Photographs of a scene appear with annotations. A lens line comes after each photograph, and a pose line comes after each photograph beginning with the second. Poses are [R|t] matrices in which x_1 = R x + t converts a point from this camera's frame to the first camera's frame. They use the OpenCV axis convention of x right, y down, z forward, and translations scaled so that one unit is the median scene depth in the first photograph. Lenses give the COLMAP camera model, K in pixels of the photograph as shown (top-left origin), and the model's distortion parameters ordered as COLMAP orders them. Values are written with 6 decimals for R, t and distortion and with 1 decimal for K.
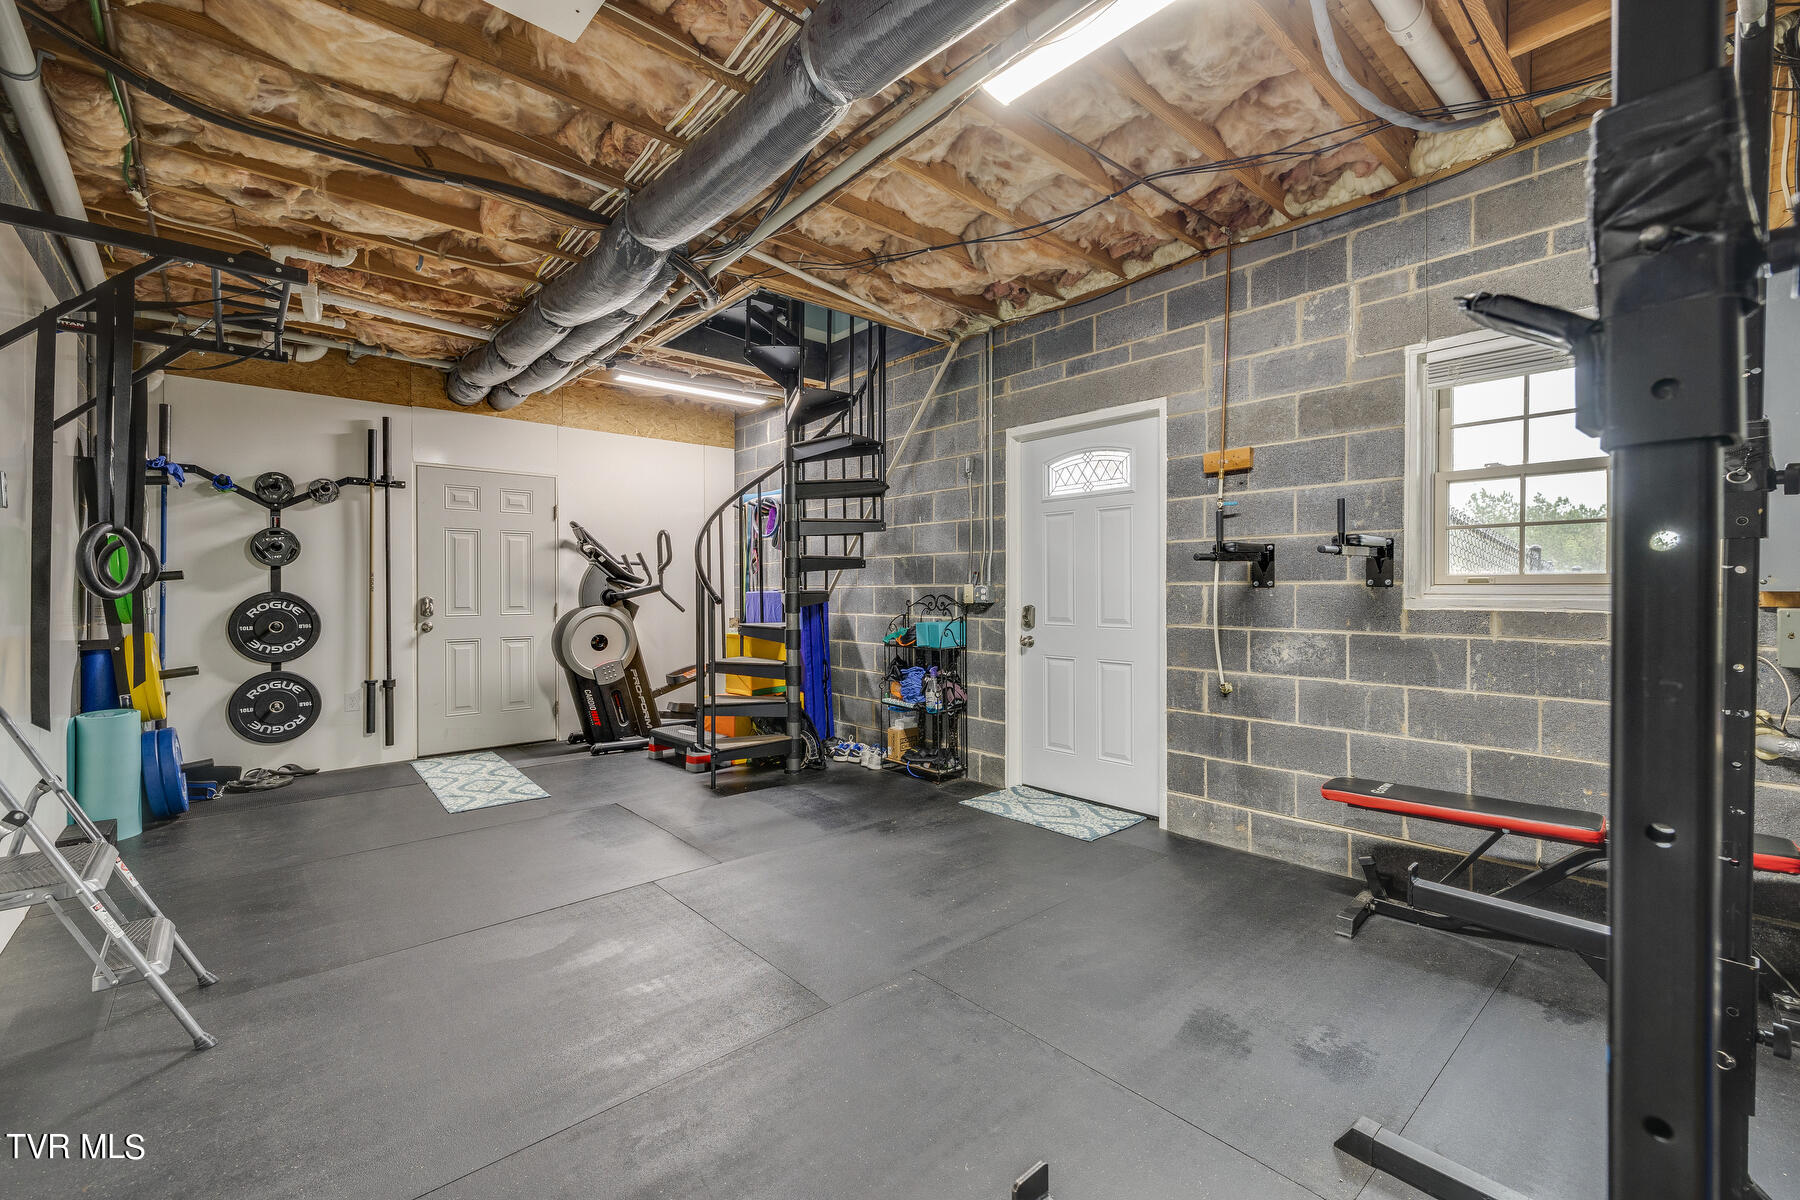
lens RADIAL K [[758.6, 0, 905.2], [0, 758.6, 592.4], [0, 0, 1]] dist [0.000775, 0.000268]
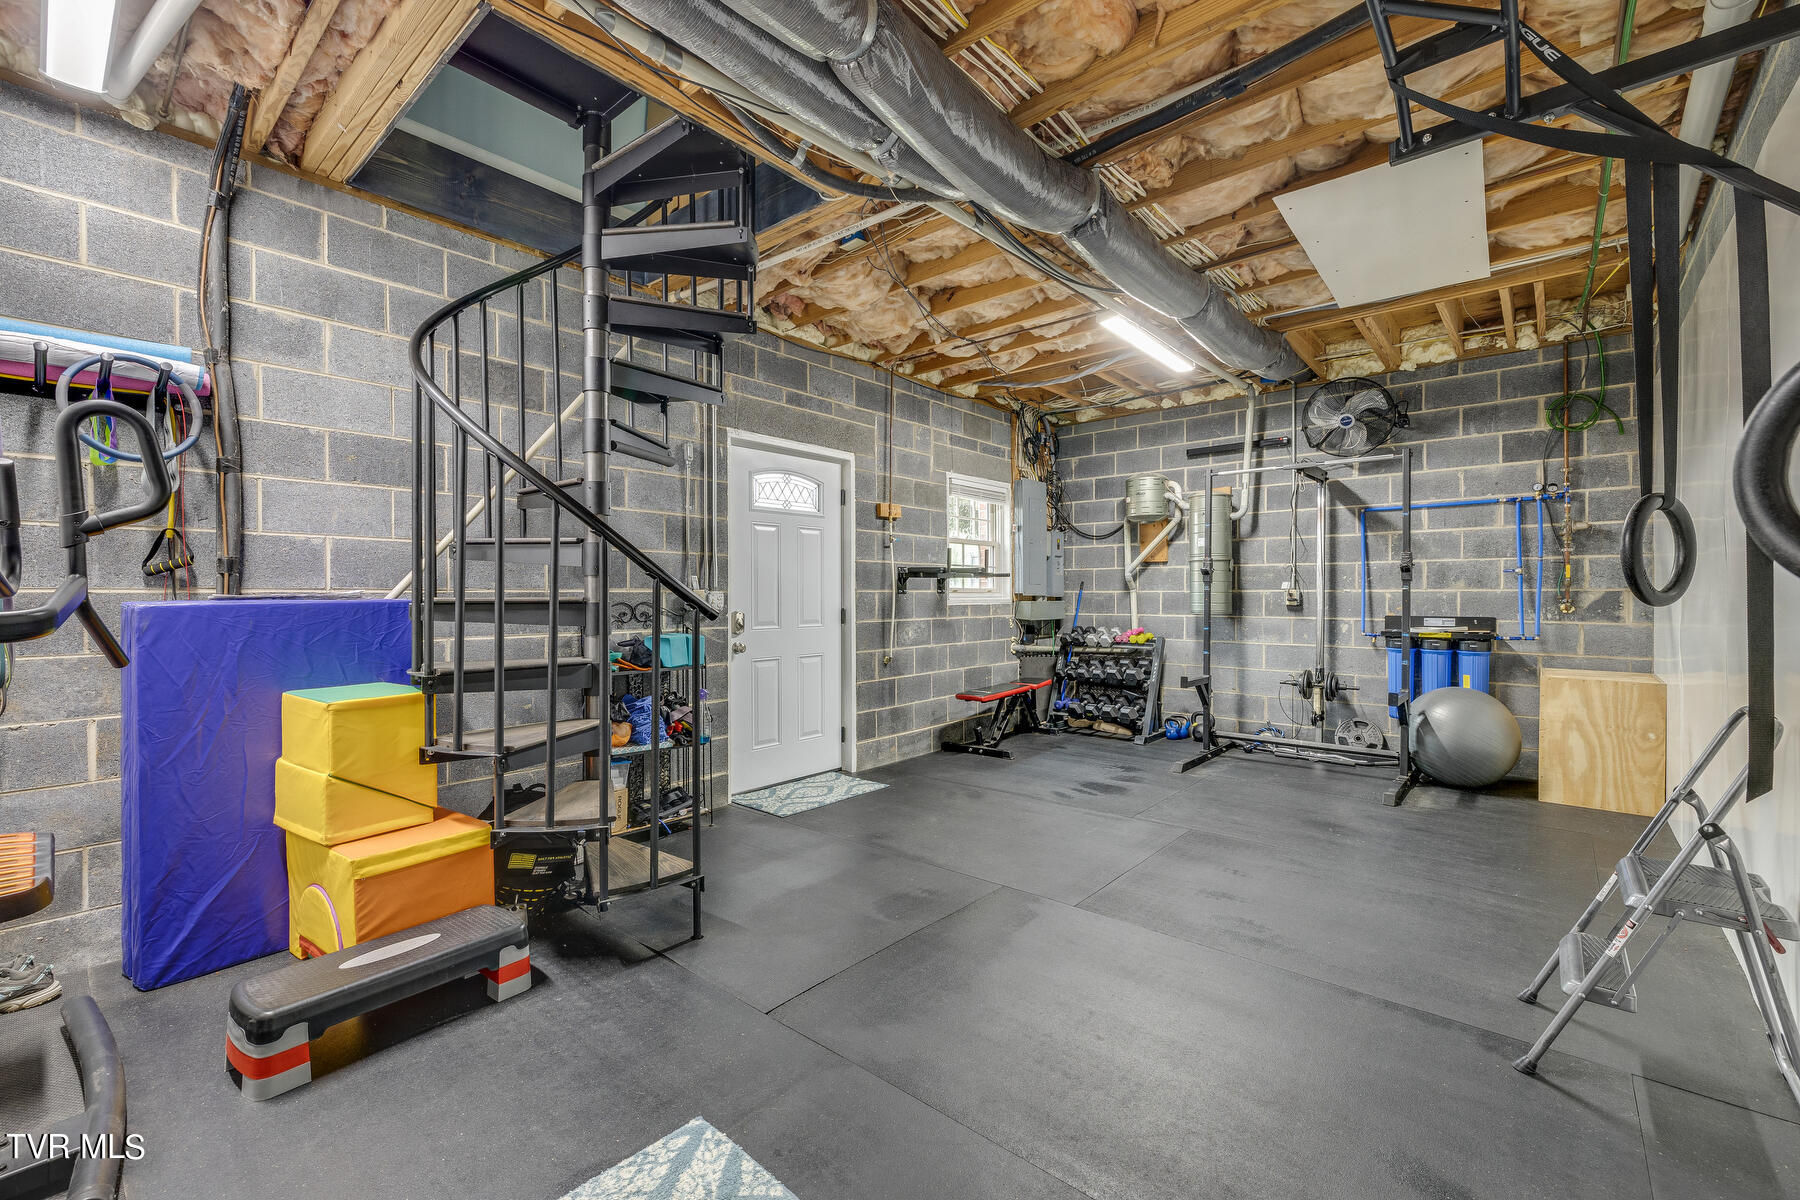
lens RADIAL K [[758.6, 0, 903.3], [0, 758.6, 598.1], [0, 0, 1]] dist [0.000775, 0.000268]
pose [[-0.138262, -0.005072, 0.990383, -0.942732], [0.005106, 0.999970, 0.005834, -0.006016], [-0.990382, 0.005864, -0.138232, 1.022894]]
